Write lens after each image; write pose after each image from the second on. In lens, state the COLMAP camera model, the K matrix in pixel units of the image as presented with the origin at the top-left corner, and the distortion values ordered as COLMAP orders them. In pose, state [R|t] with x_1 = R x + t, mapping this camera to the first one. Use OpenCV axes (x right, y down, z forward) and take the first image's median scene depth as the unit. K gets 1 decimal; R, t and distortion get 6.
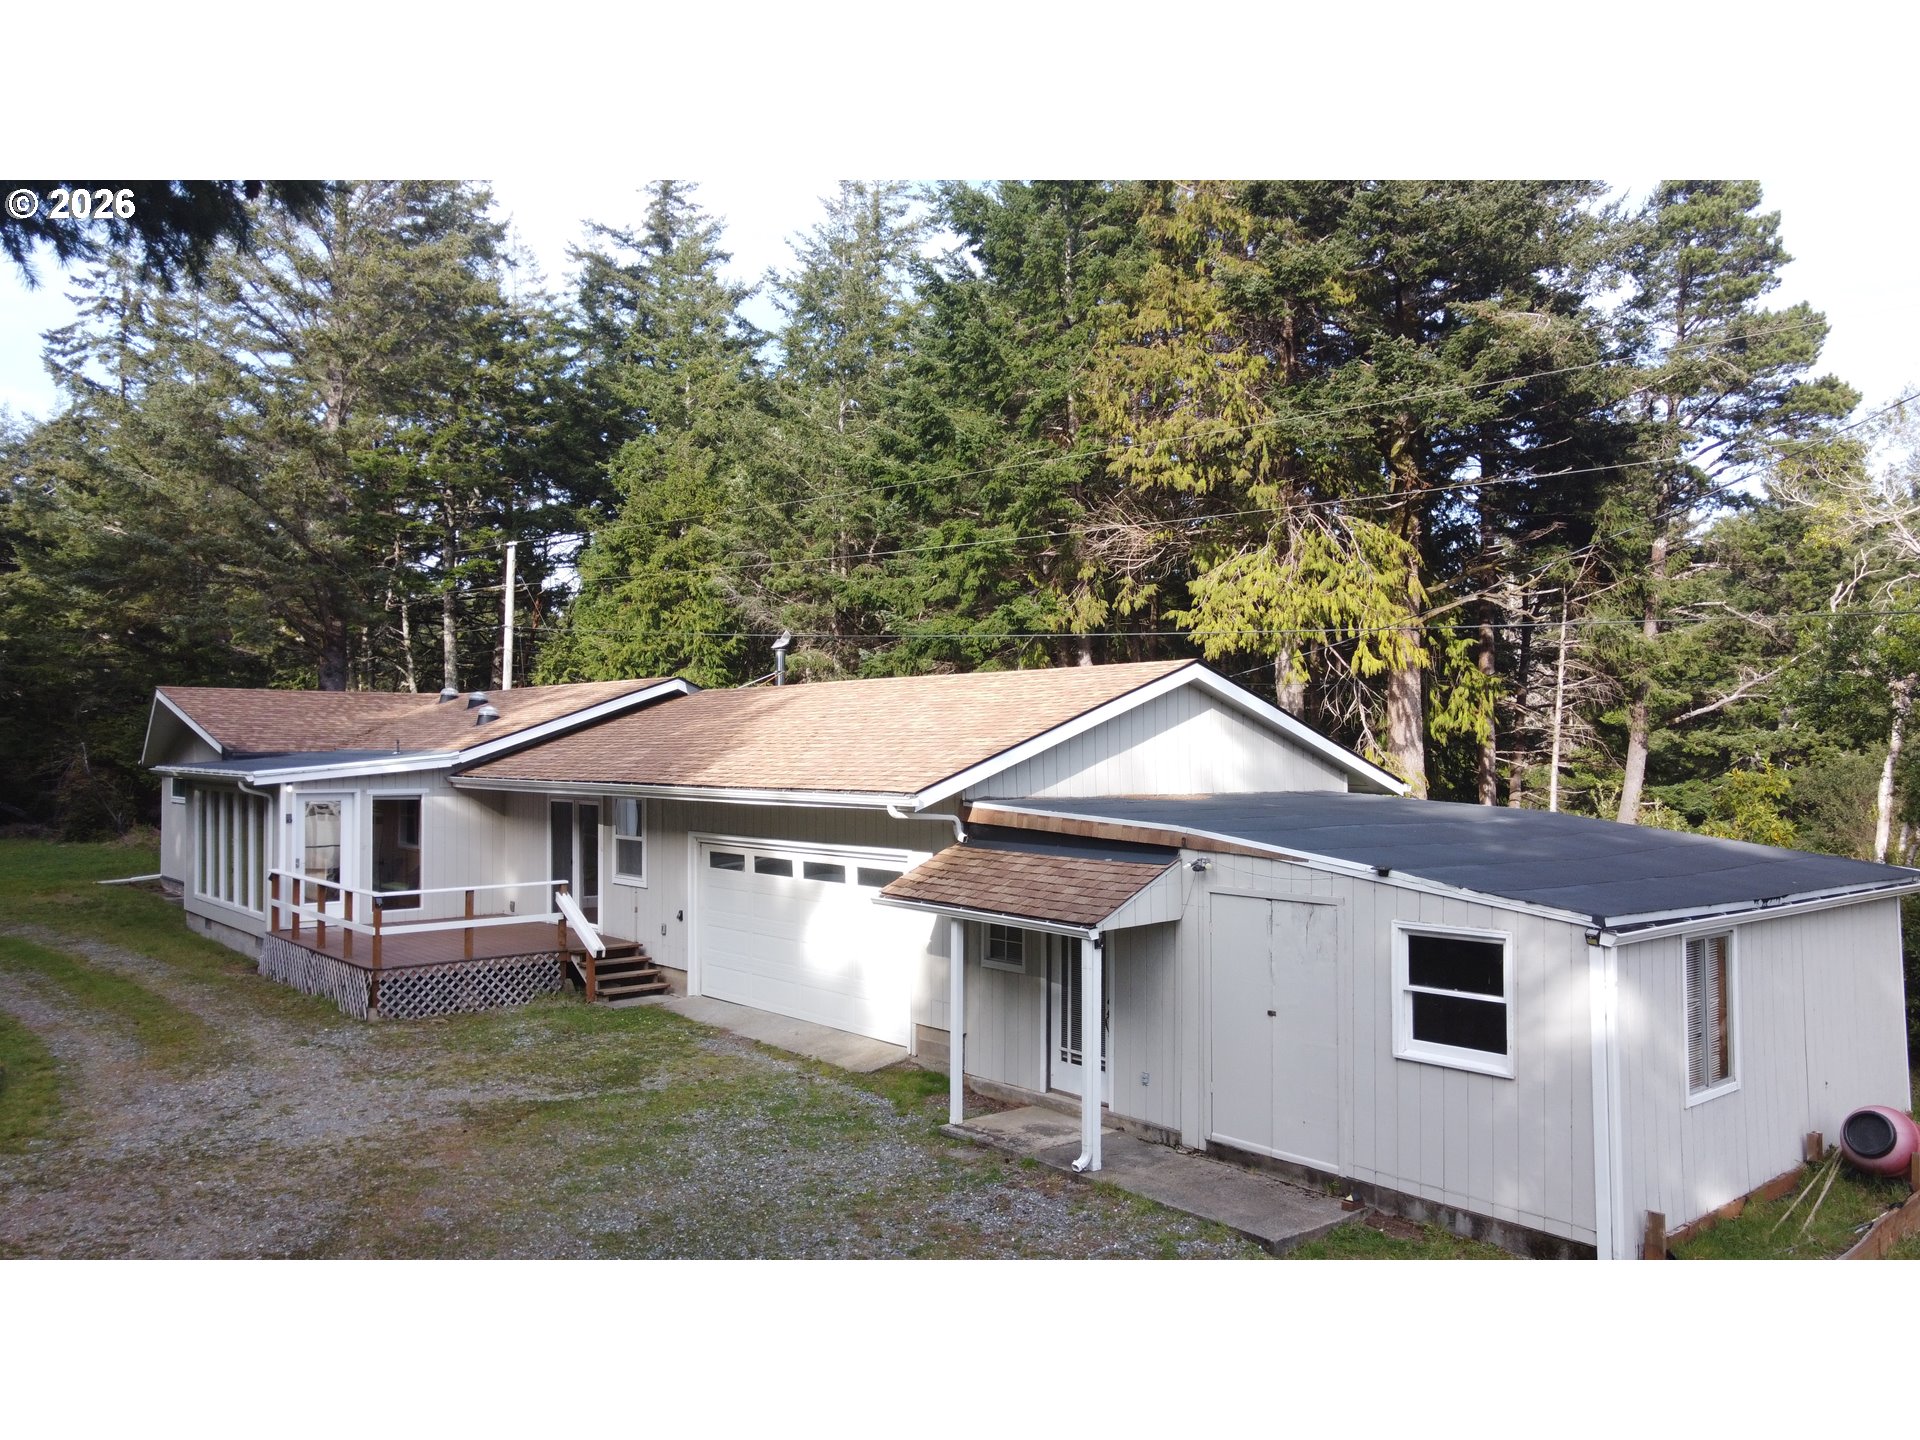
lens RADIAL K [[1486.7, 0, 960.0], [0, 1486.7, 720.0], [0, 0, 1]] dist [-0.002362, 0.002569]
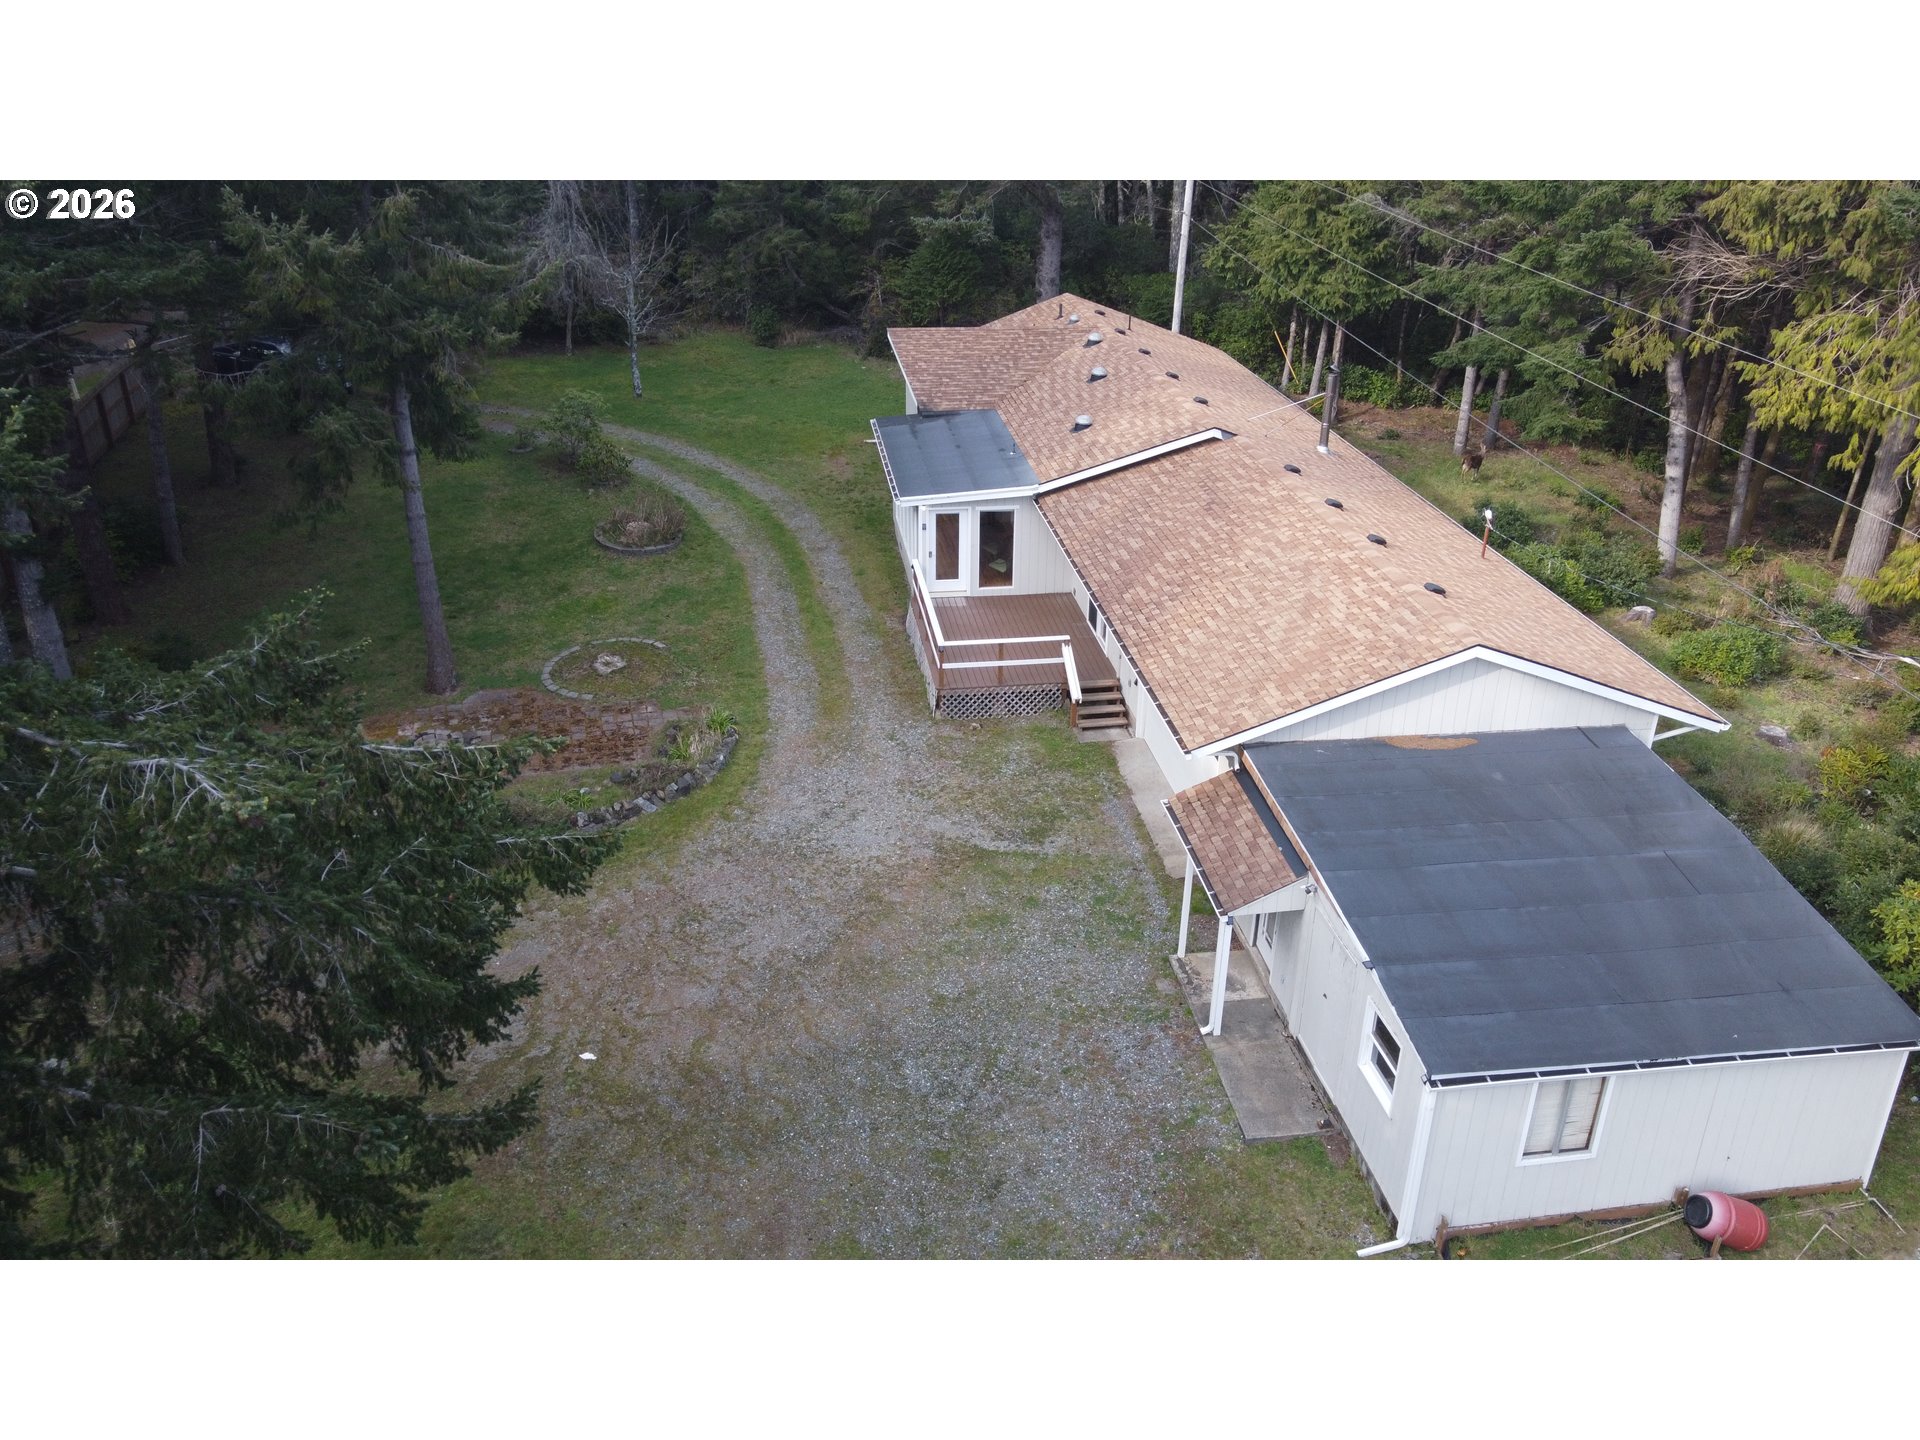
lens RADIAL K [[1486.7, 0, 960.0], [0, 1486.7, 720.0], [0, 0, 1]] dist [-0.002362, 0.002569]
pose [[0.849620, 0.244101, -0.467505, 0.348487], [-0.000002, 0.886442, 0.462839, -0.503687], [0.527396, -0.393236, 0.753139, -0.172274]]
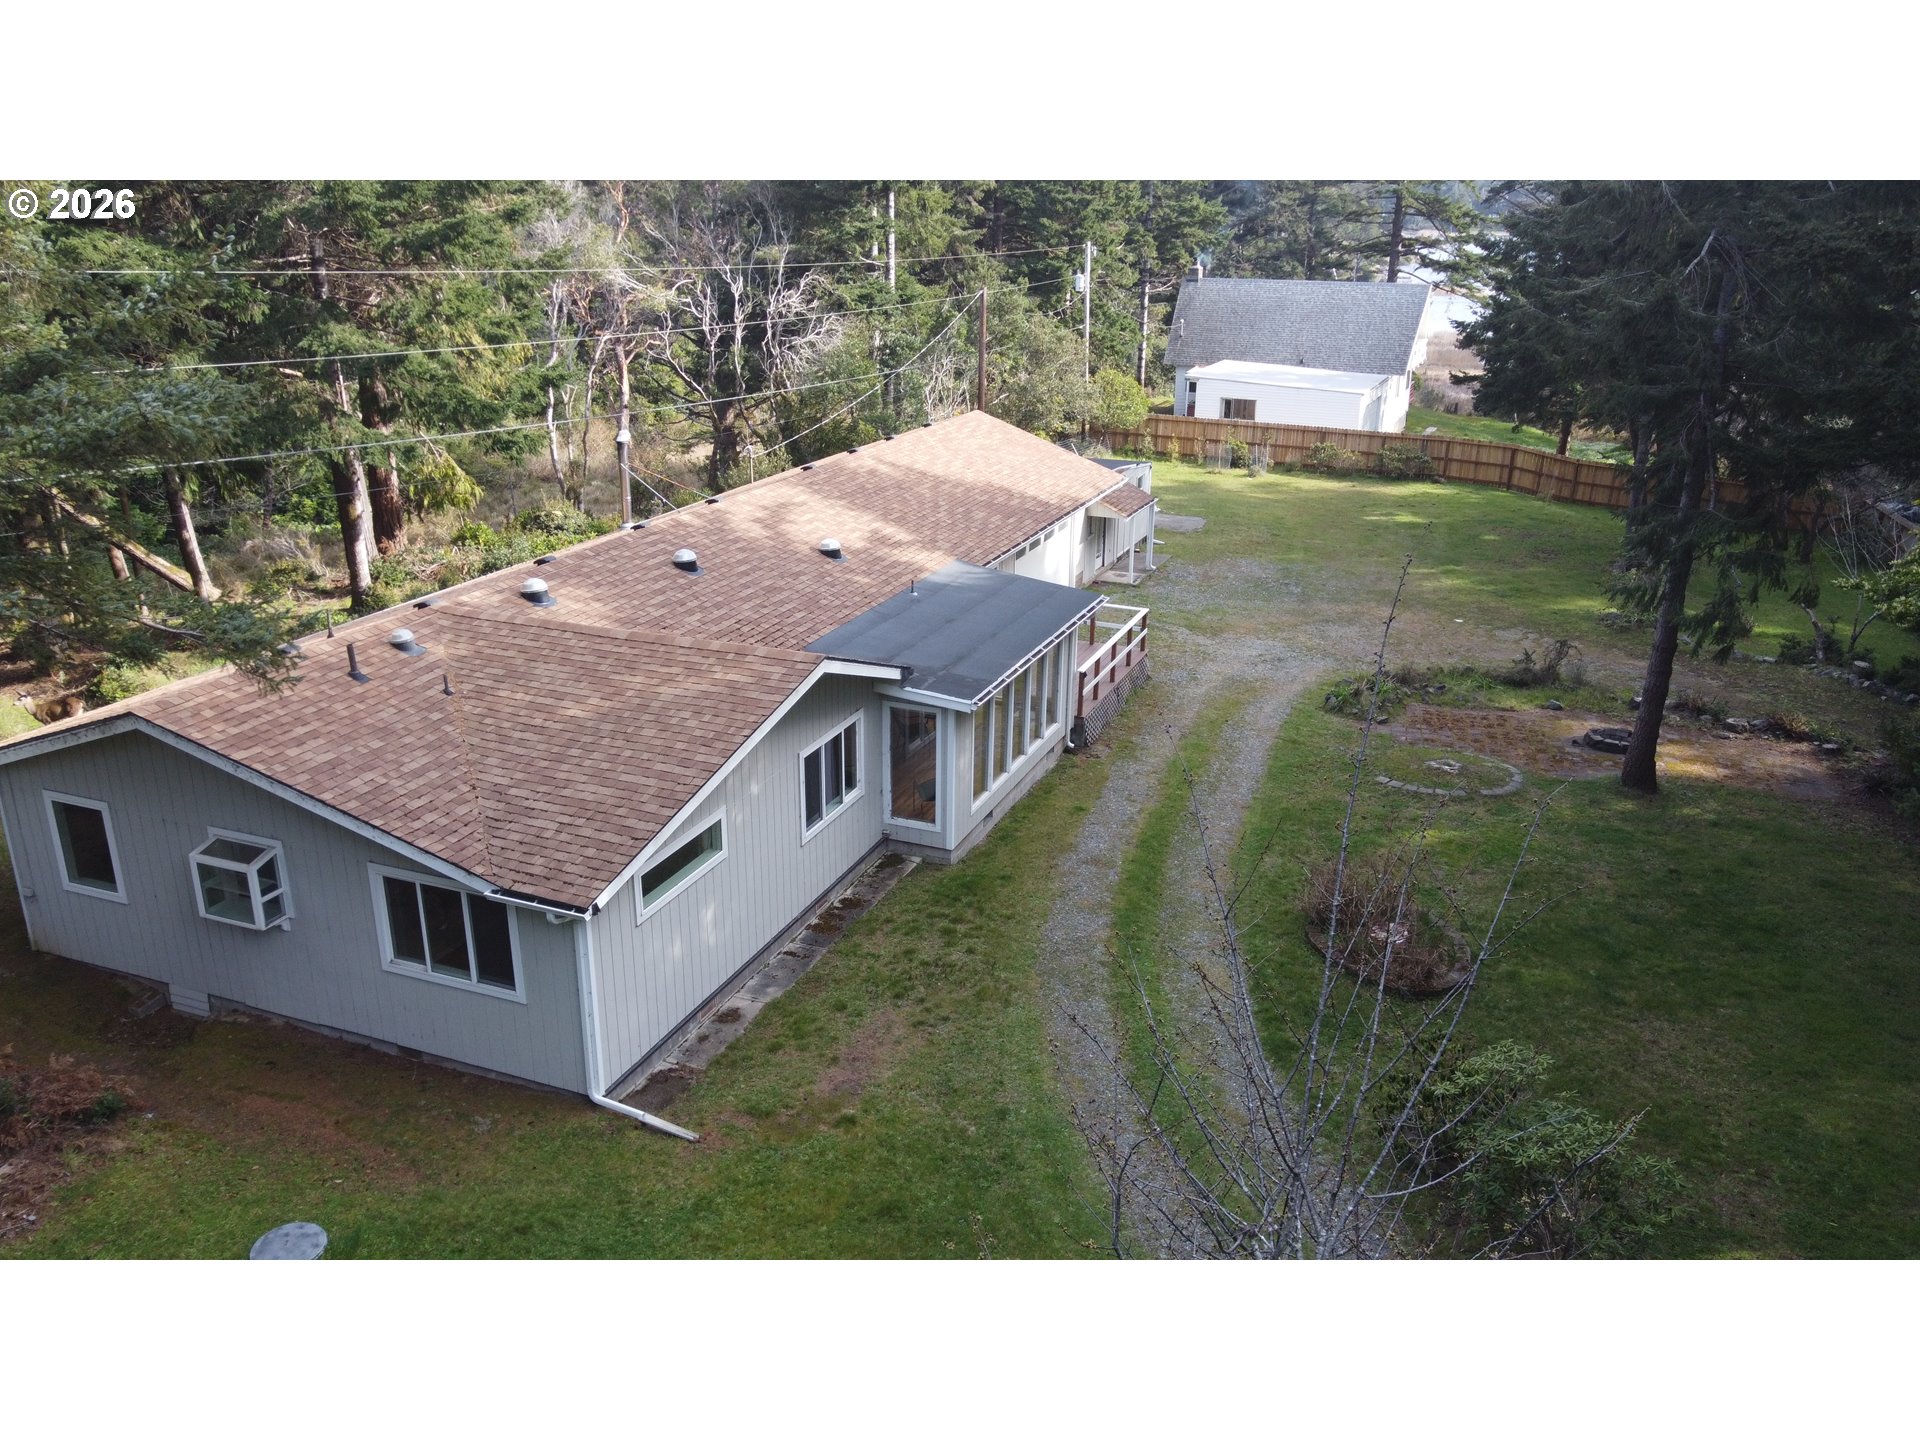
lens RADIAL K [[1486.7, 0, 960.0], [0, 1486.7, 720.0], [0, 0, 1]] dist [-0.002362, 0.002569]
pose [[-0.480353, -0.289758, 0.827829, -1.693101], [-0.021555, 0.947467, 0.319126, -0.292564], [-0.876810, 0.135450, -0.461364, 1.931593]]
